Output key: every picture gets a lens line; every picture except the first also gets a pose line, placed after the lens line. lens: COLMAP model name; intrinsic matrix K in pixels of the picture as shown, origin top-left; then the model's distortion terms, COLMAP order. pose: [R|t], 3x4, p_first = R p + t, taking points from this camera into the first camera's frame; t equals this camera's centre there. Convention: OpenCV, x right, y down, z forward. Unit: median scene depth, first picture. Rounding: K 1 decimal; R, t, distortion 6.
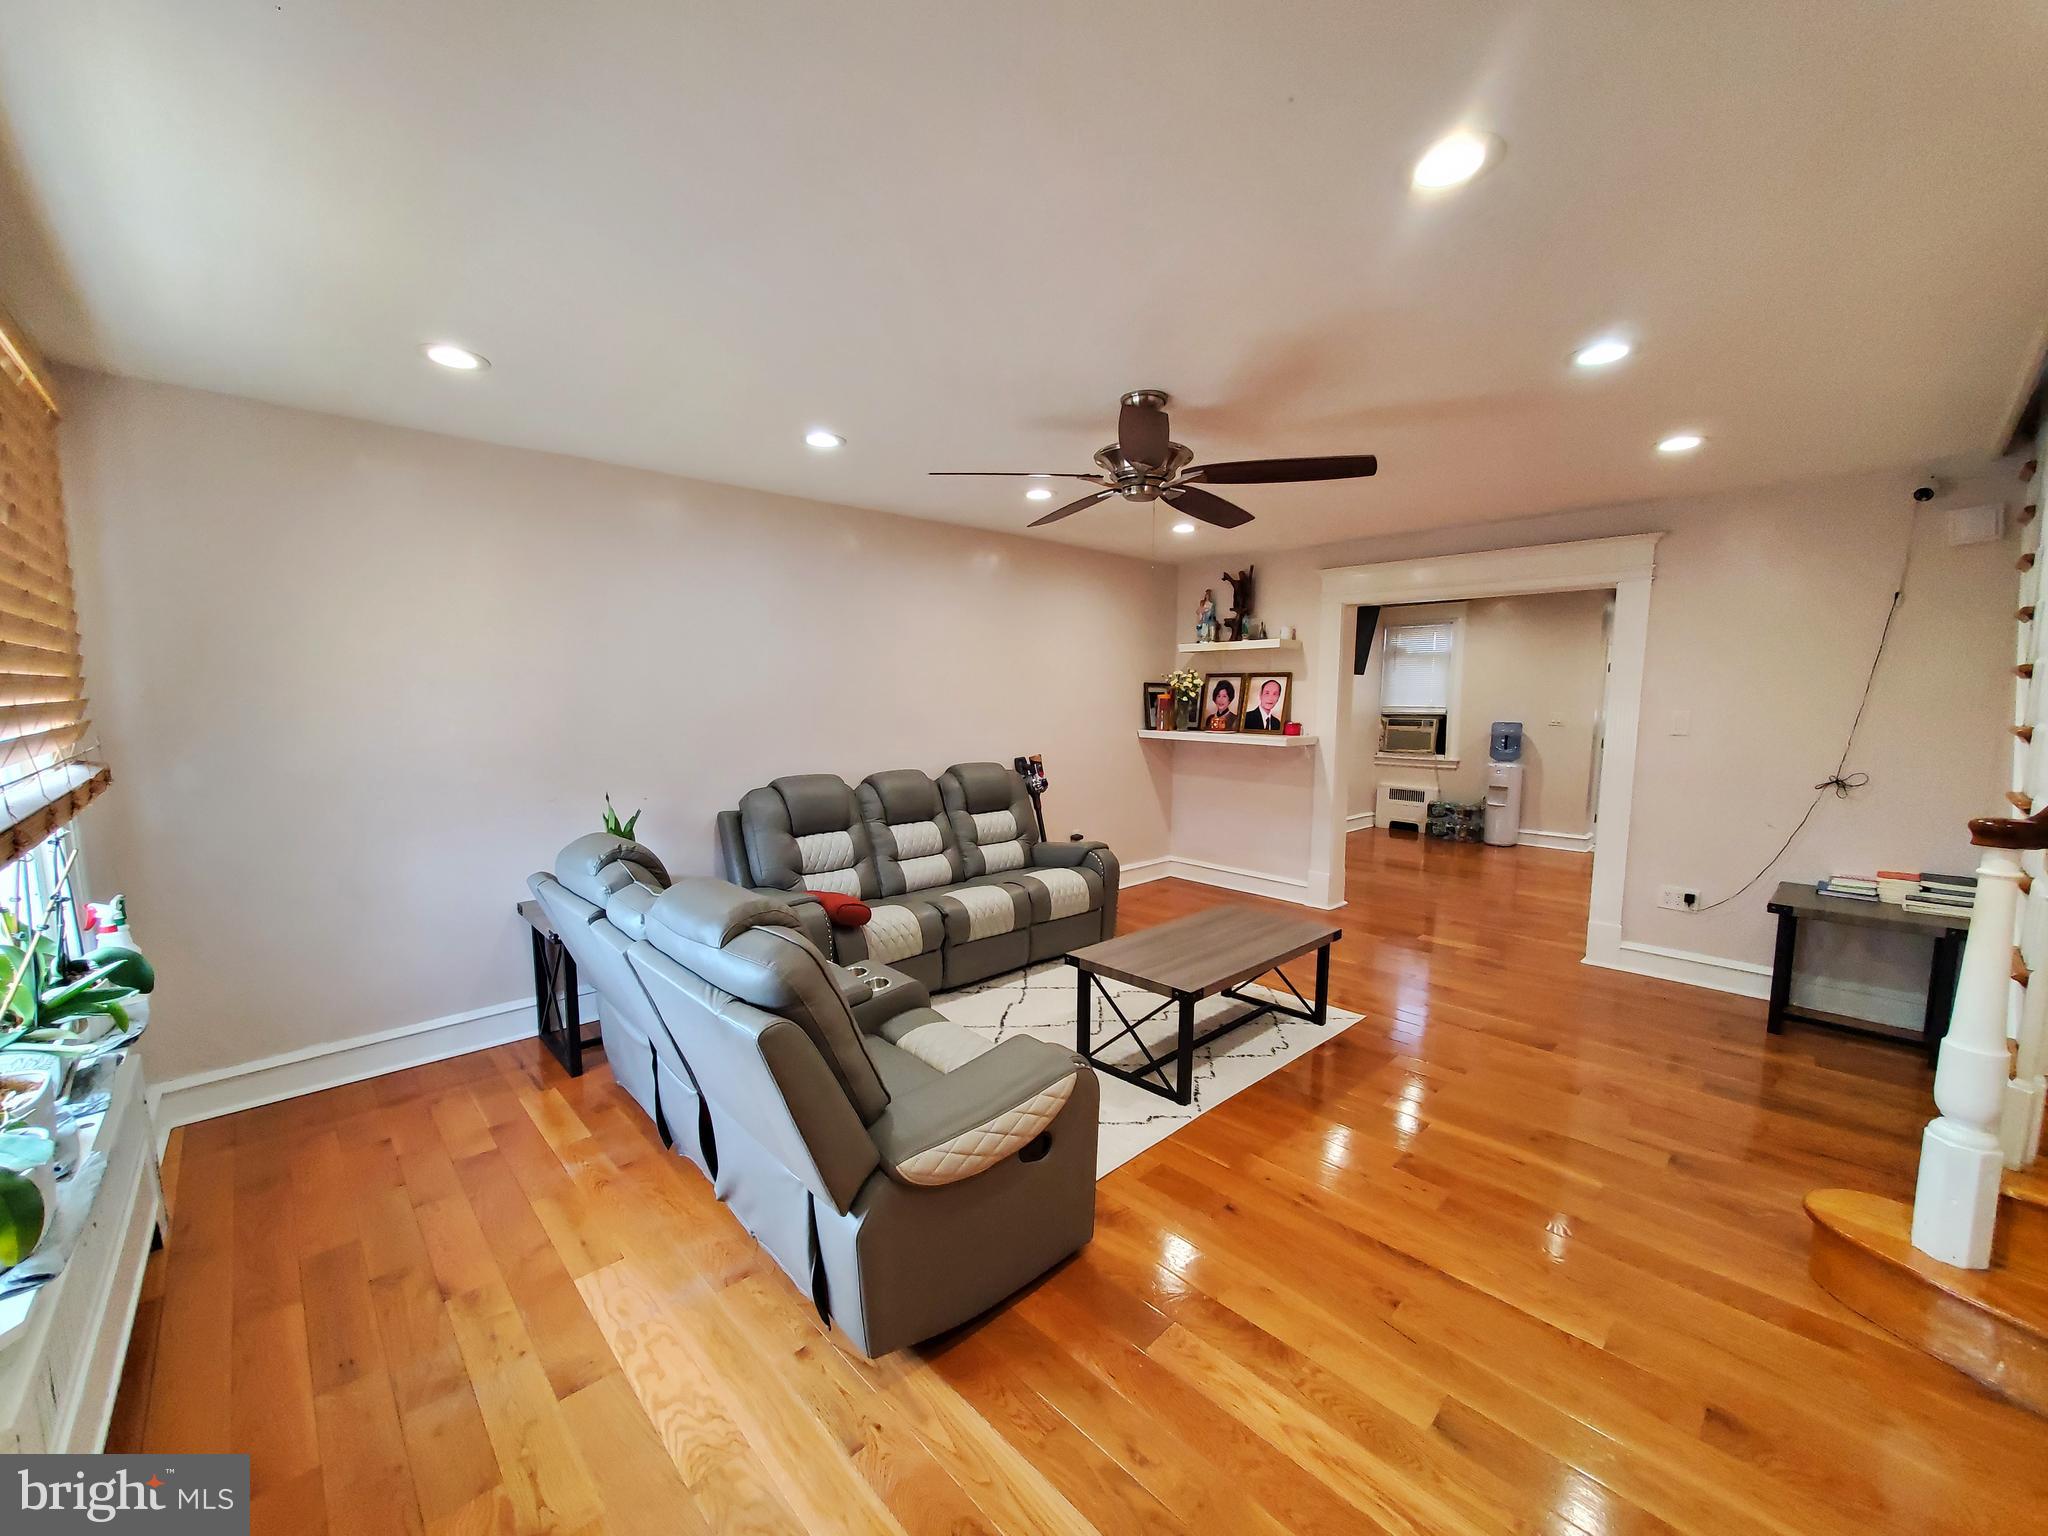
lens RADIAL K [[803.8, 0, 1008.6], [0, 803.8, 779.5], [0, 0, 1]] dist [0.001979, -0.000541]
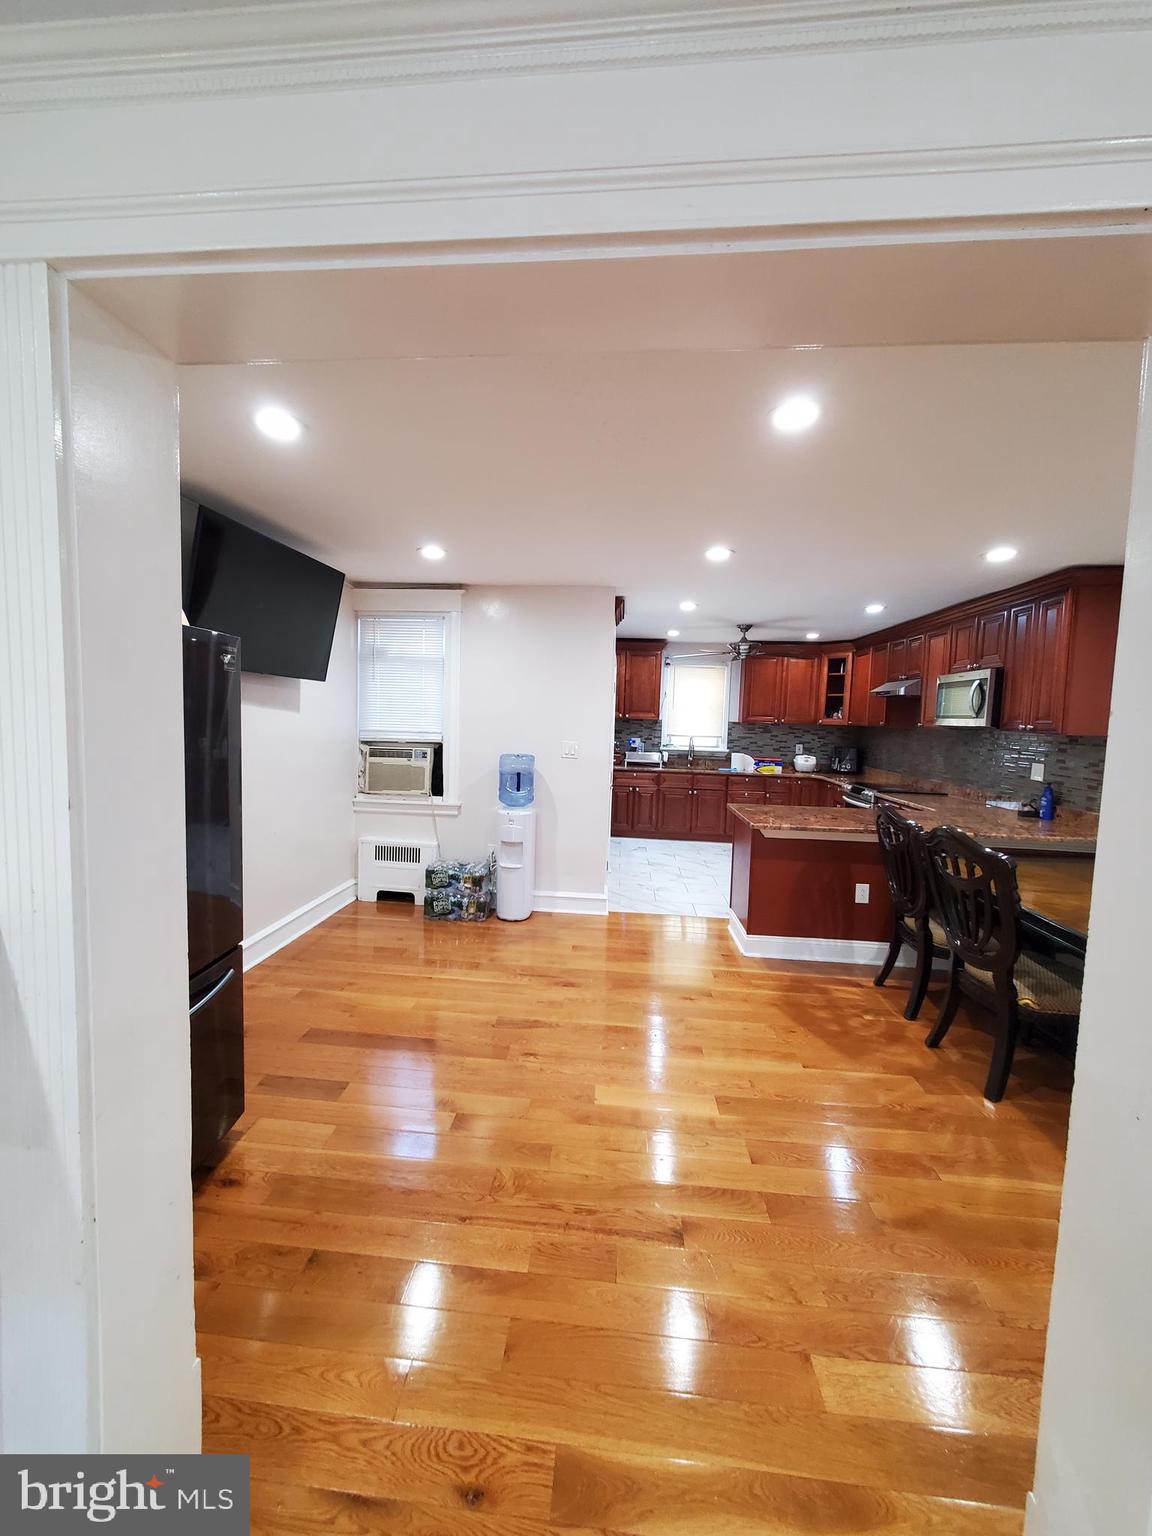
lens RADIAL K [[602.8, 0, 565.7], [0, 602.8, 766.9], [0, 0, 1]] dist [0.001979, -0.000541]
pose [[0.744225, -0.038001, 0.666847, 0.257902], [0.042873, 0.999039, 0.009083, -0.058289], [-0.666551, 0.021830, 0.745139, 0.511274]]
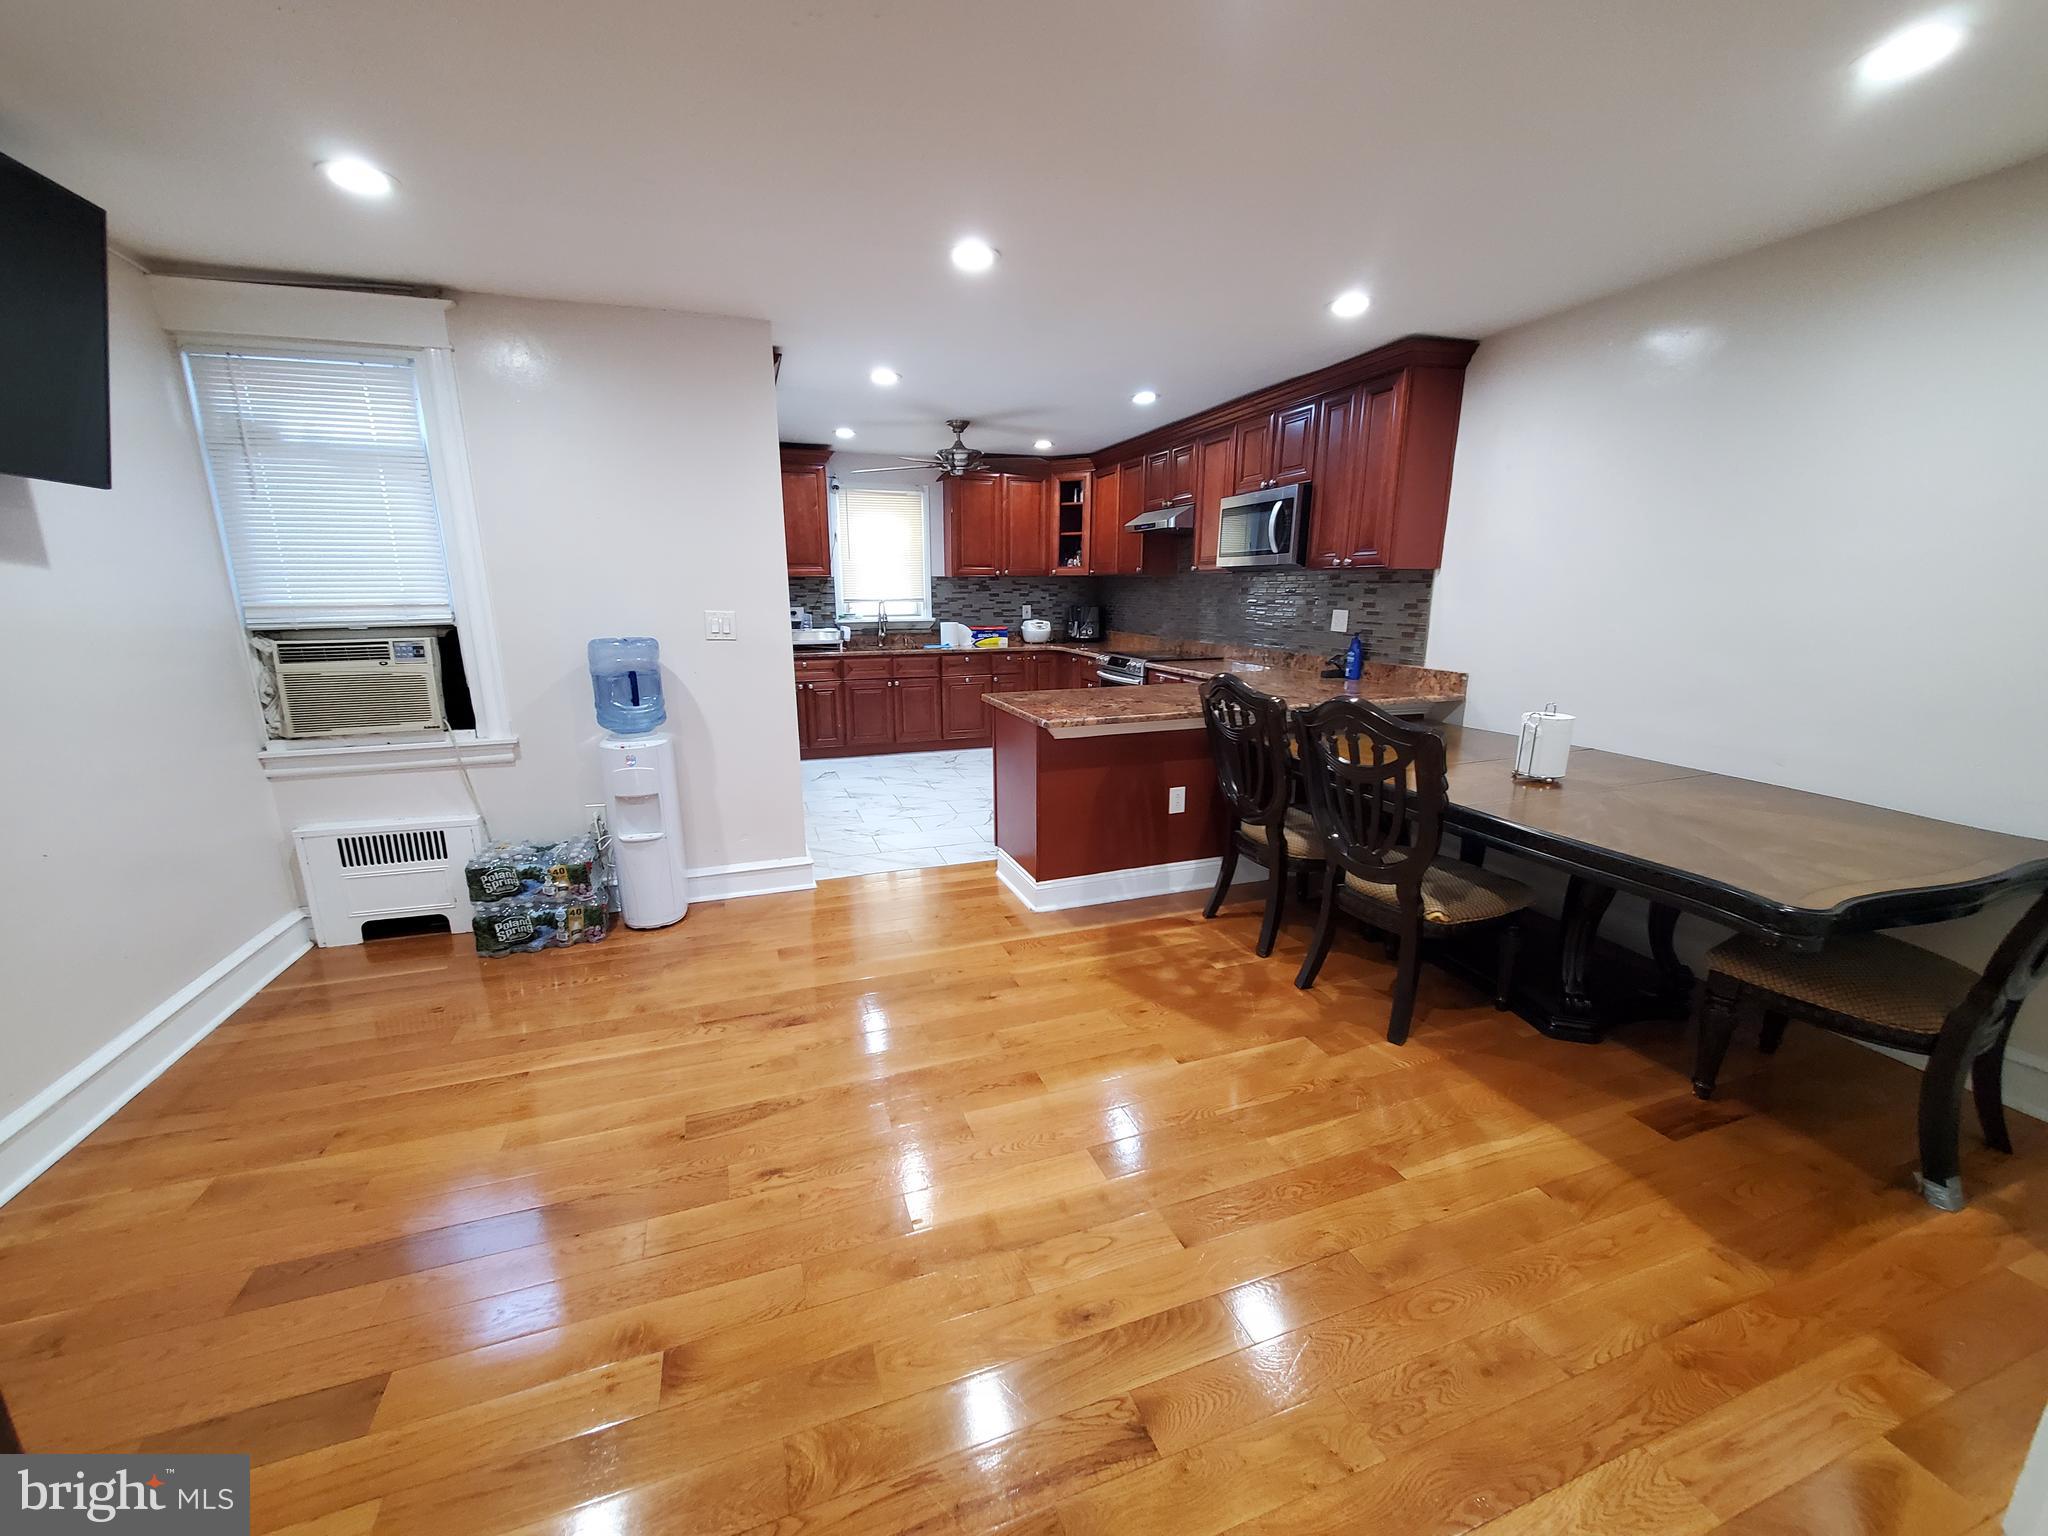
lens RADIAL K [[803.8, 0, 1014.8], [0, 803.8, 785.1], [0, 0, 1]] dist [0.001979, -0.000541]
pose [[0.402936, -0.226340, 0.886799, 0.295541], [0.102174, 0.974005, 0.202174, -0.056347], [-0.909507, 0.009144, 0.415588, 0.600090]]
